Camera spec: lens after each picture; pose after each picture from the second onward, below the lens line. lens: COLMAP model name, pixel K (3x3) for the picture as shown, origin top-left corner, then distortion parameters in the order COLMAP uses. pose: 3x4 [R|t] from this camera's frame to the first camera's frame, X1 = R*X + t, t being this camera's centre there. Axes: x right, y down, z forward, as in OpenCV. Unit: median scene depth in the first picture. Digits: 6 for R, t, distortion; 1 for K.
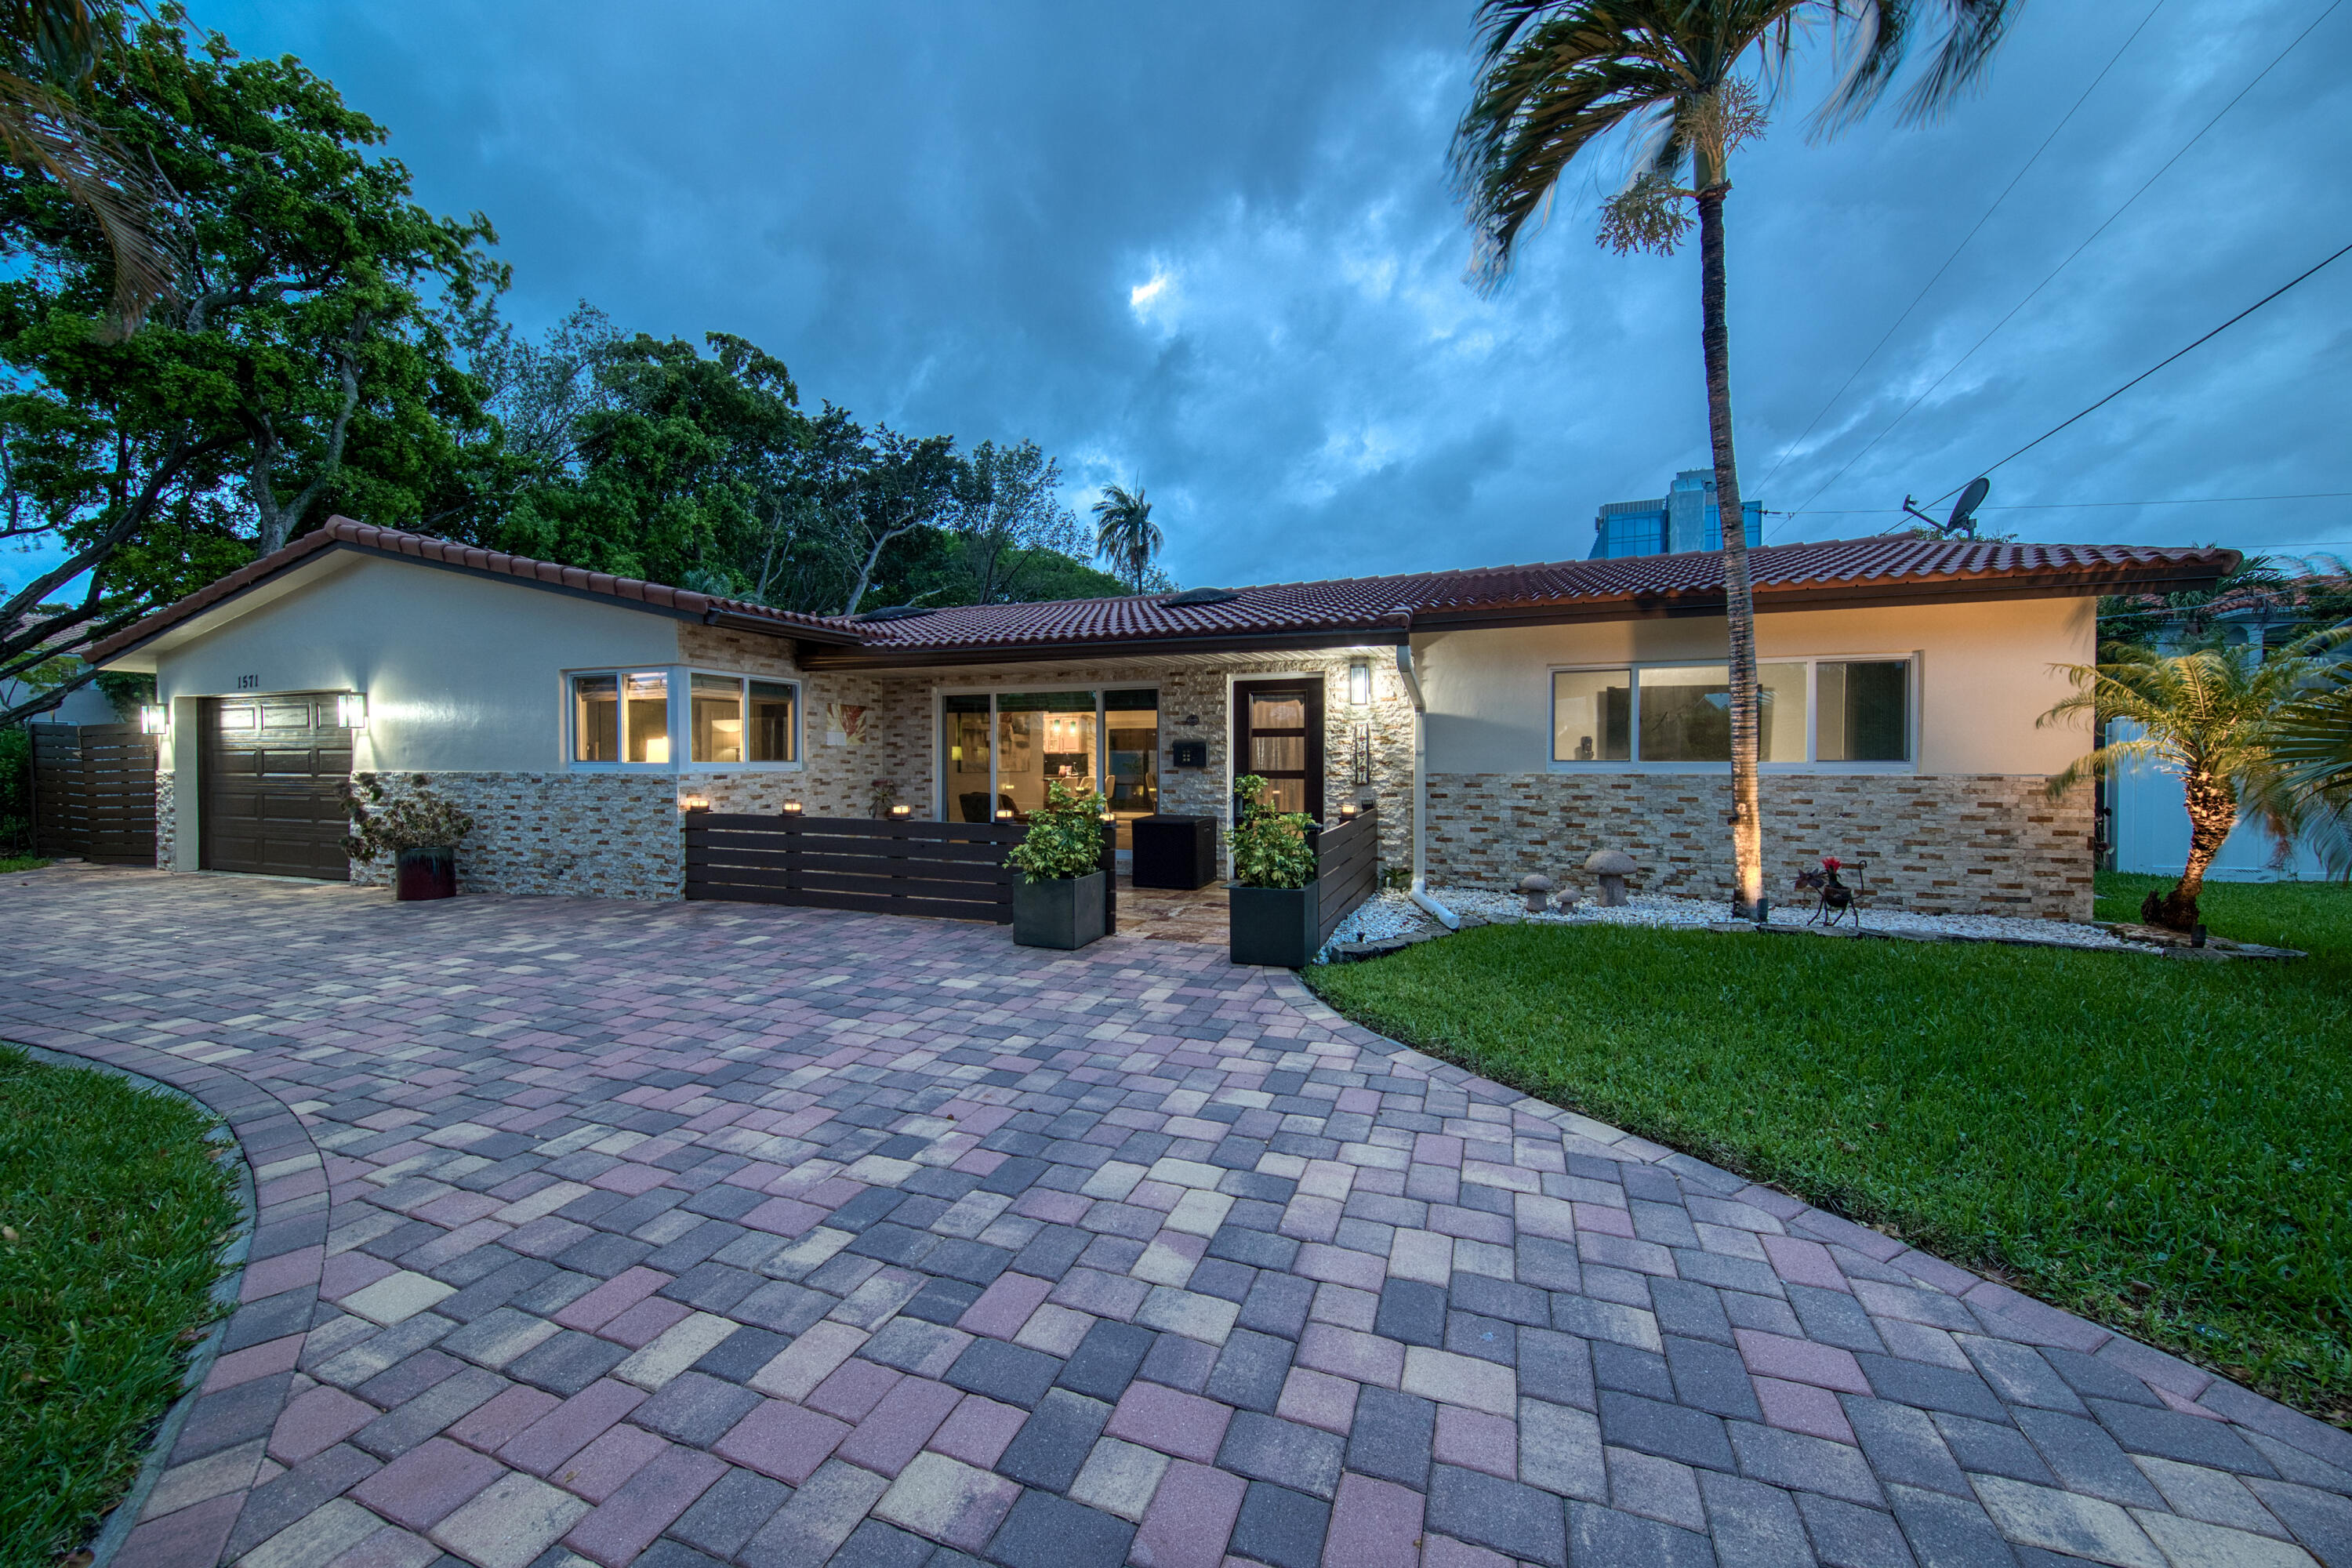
lens RADIAL K [[861.1, 0, 1186.6], [0, 861.1, 767.9], [0, 0, 1]] dist [0.015189, 0.000215]
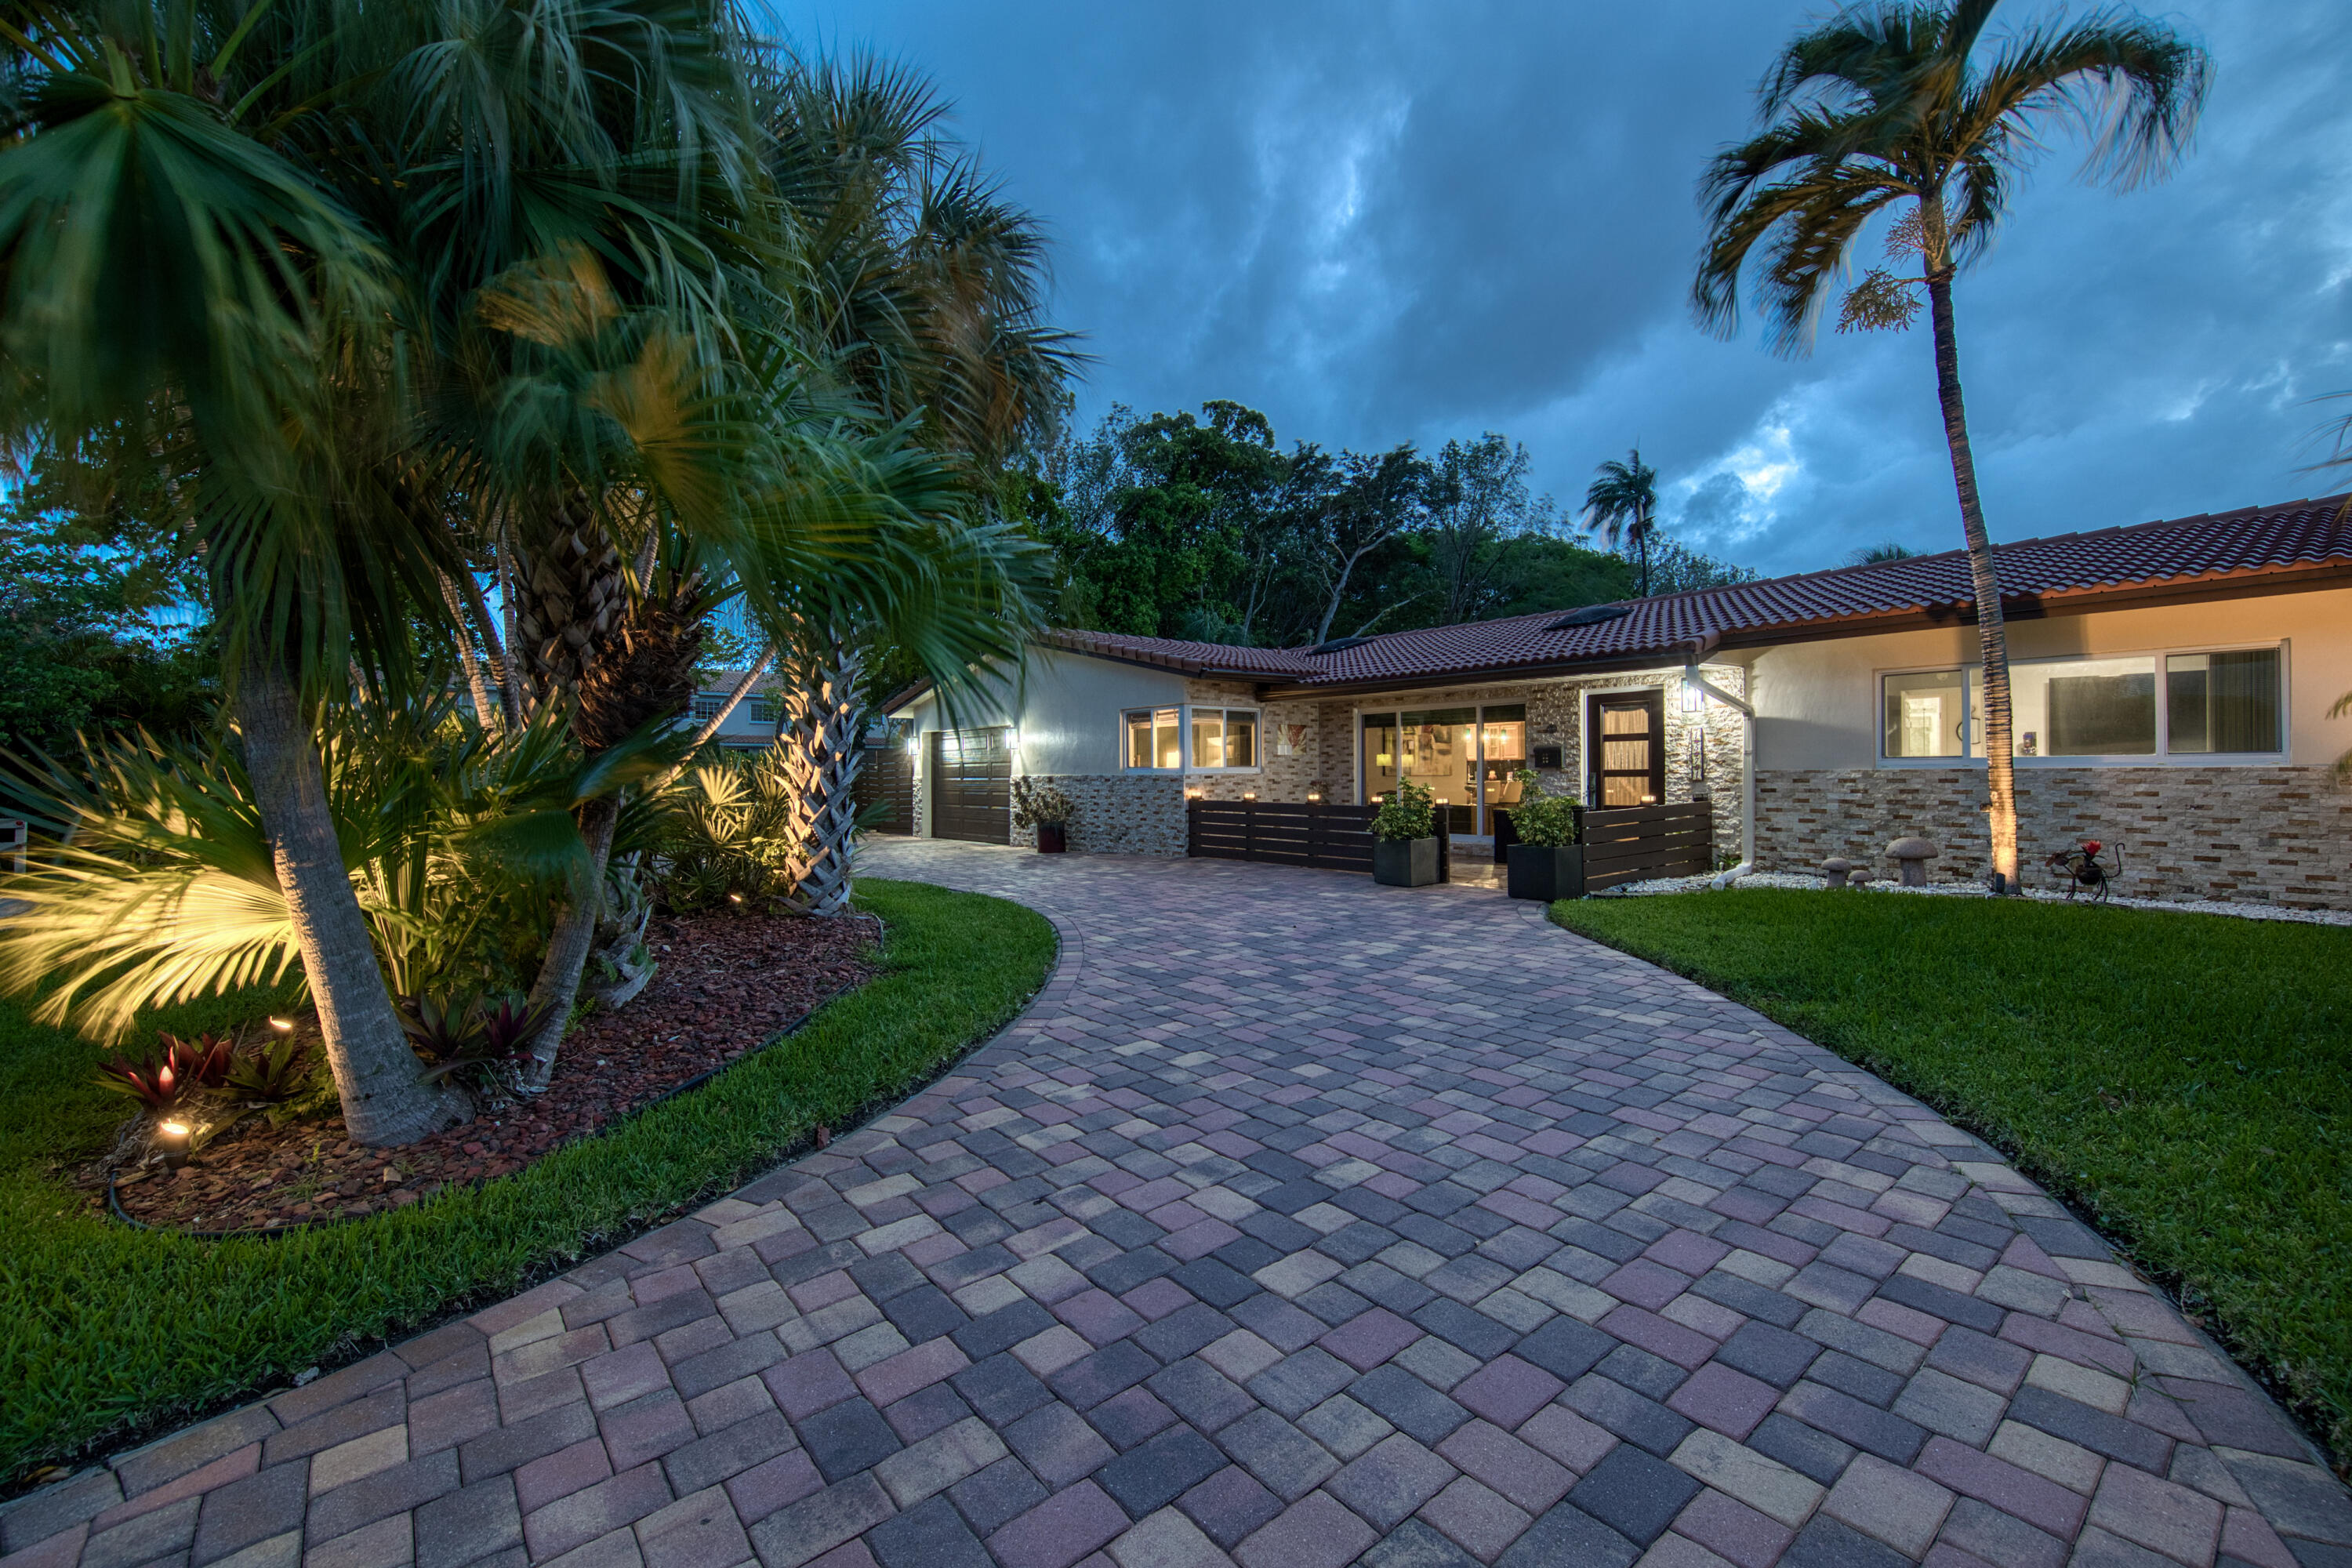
lens RADIAL K [[947.3, 0, 1179.0], [0, 947.3, 777.9], [0, 0, 1]] dist [0.002159, 0.000037]
pose [[0.860430, -0.004356, -0.509550, 0.248850], [0.004153, 0.999990, -0.001535, 0.014092], [0.509552, -0.000795, 0.860440, -0.429597]]
